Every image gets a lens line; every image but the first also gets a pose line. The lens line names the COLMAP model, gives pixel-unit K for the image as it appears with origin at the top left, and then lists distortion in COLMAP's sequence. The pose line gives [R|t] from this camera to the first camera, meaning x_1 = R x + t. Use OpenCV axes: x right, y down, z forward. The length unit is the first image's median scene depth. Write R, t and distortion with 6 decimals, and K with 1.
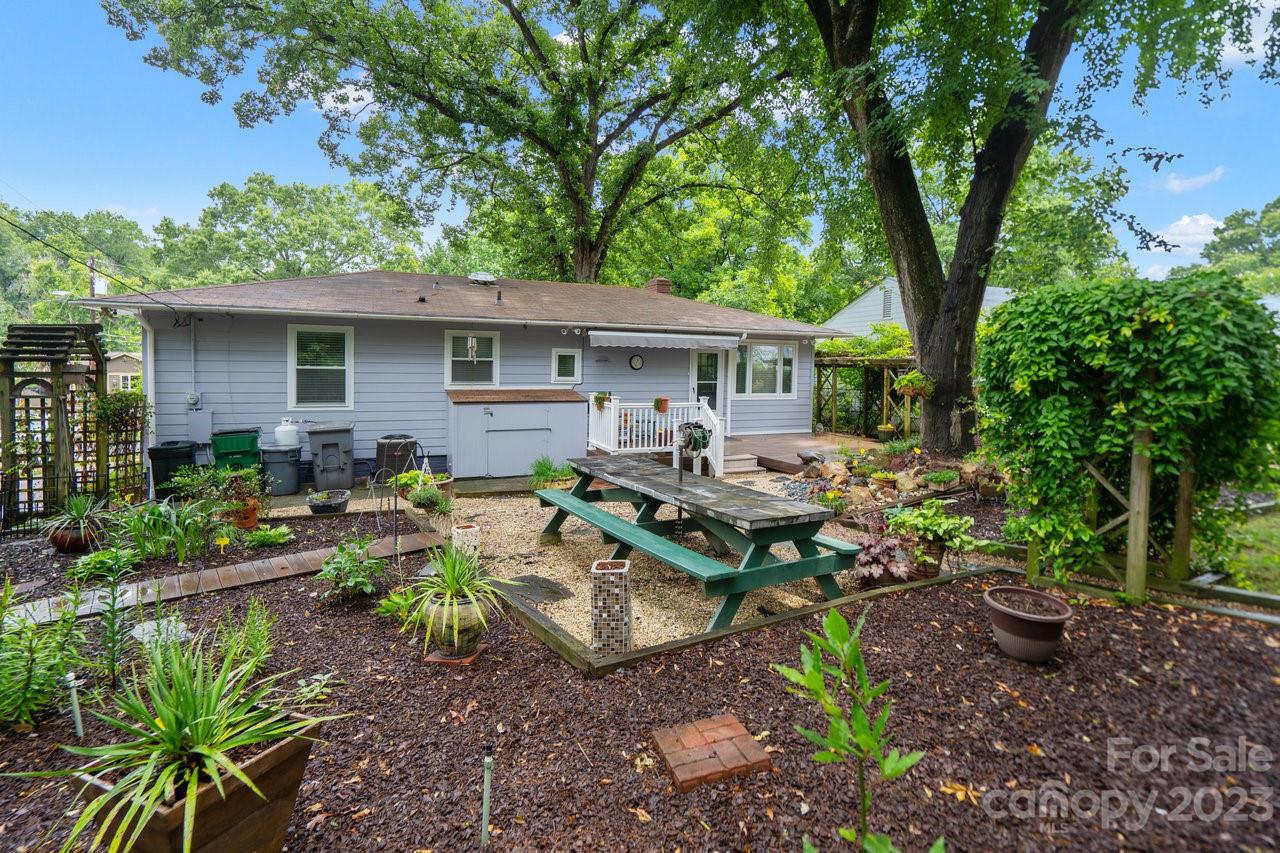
lens RADIAL K [[586.7, 0, 628.8], [0, 586.7, 402.1], [0, 0, 1]] dist [0.003208, 0.000316]
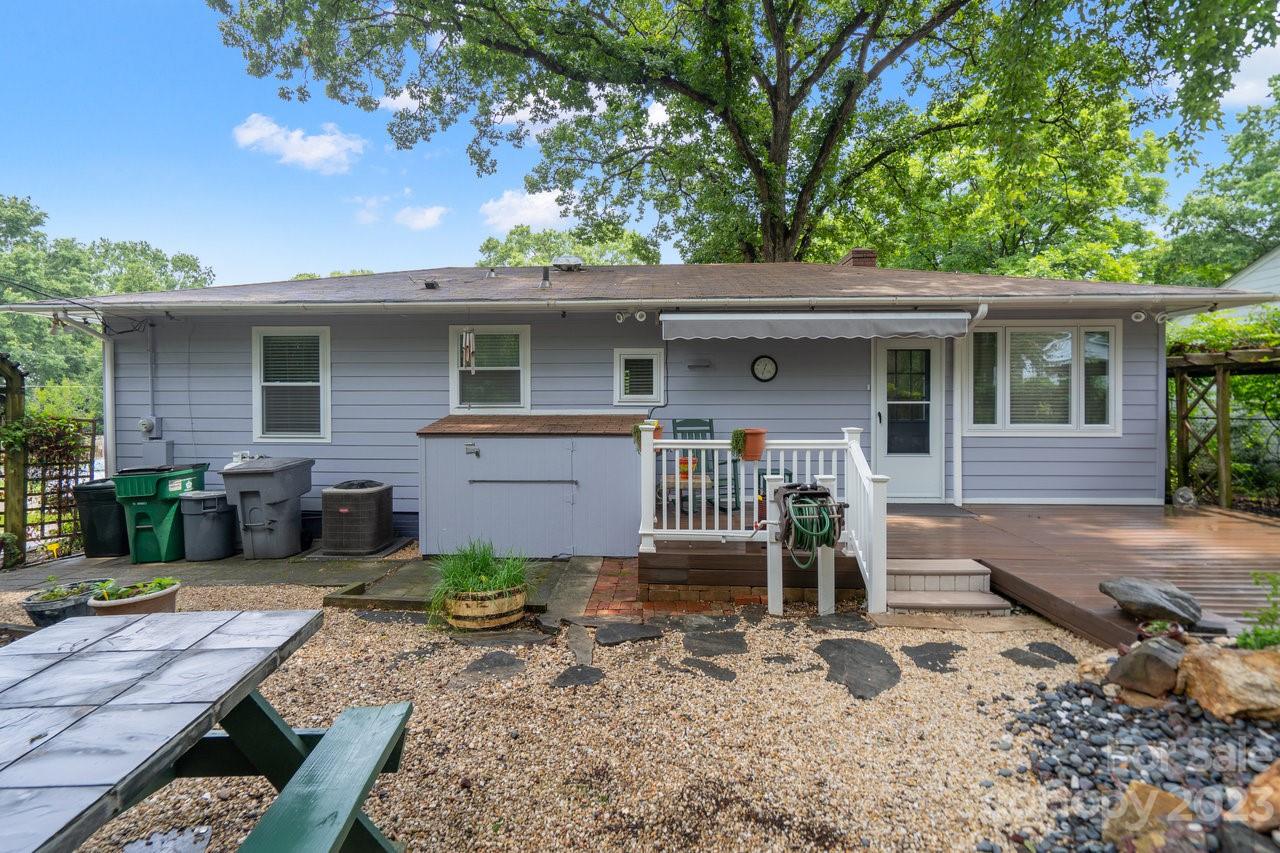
lens RADIAL K [[586.7, 0, 638.3], [0, 586.7, 401.7], [0, 0, 1]] dist [0.003208, 0.000316]
pose [[0.904367, -0.011978, -0.426587, 0.137338], [-0.013349, 0.998323, -0.056332, -0.001025], [0.426546, 0.056639, 0.902691, 0.400616]]
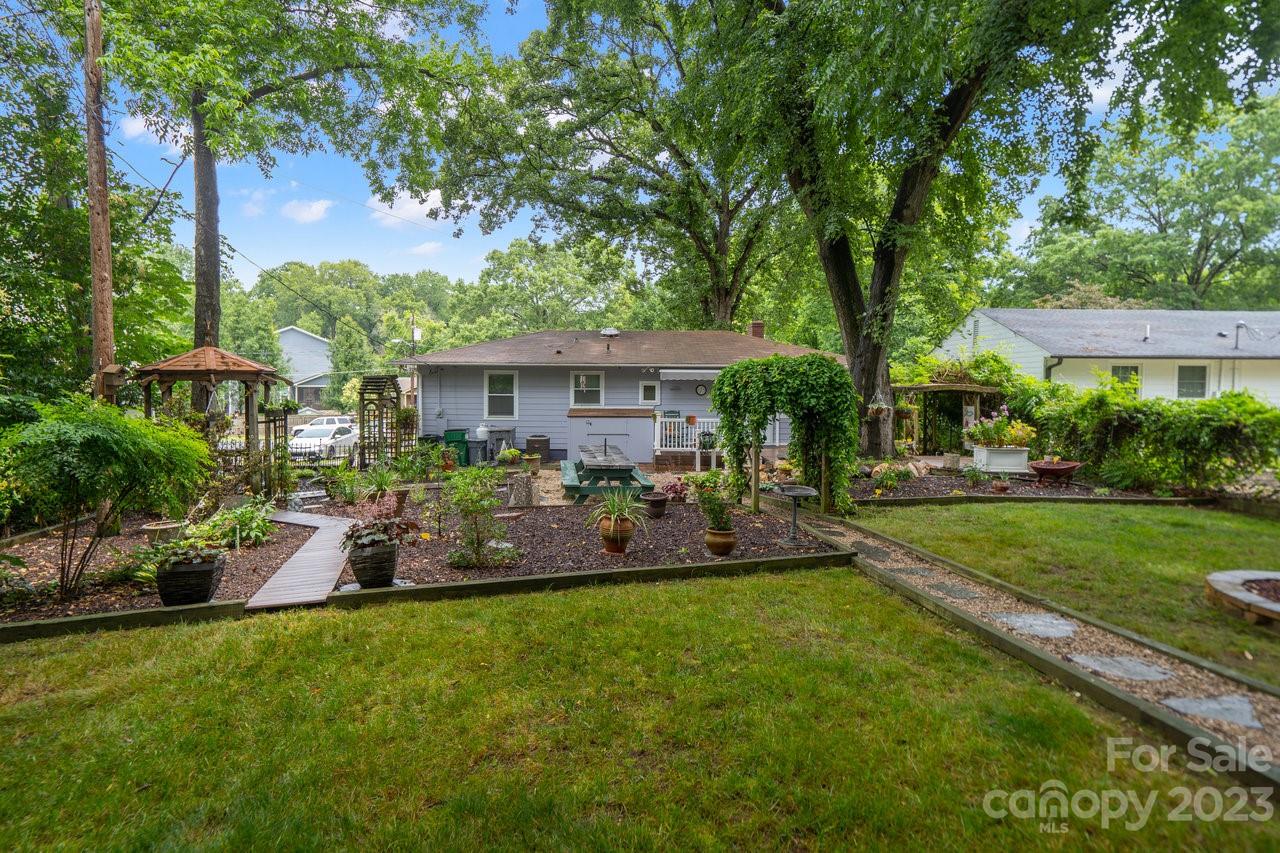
lens RADIAL K [[586.7, 0, 642.3], [0, 586.7, 424.0], [0, 0, 1]] dist [0.003208, 0.000316]
pose [[0.928469, 0.019565, -0.370894, 0.379708], [-0.017000, 0.999804, 0.010185, 0.001598], [0.371020, -0.003151, 0.928619, -0.336373]]
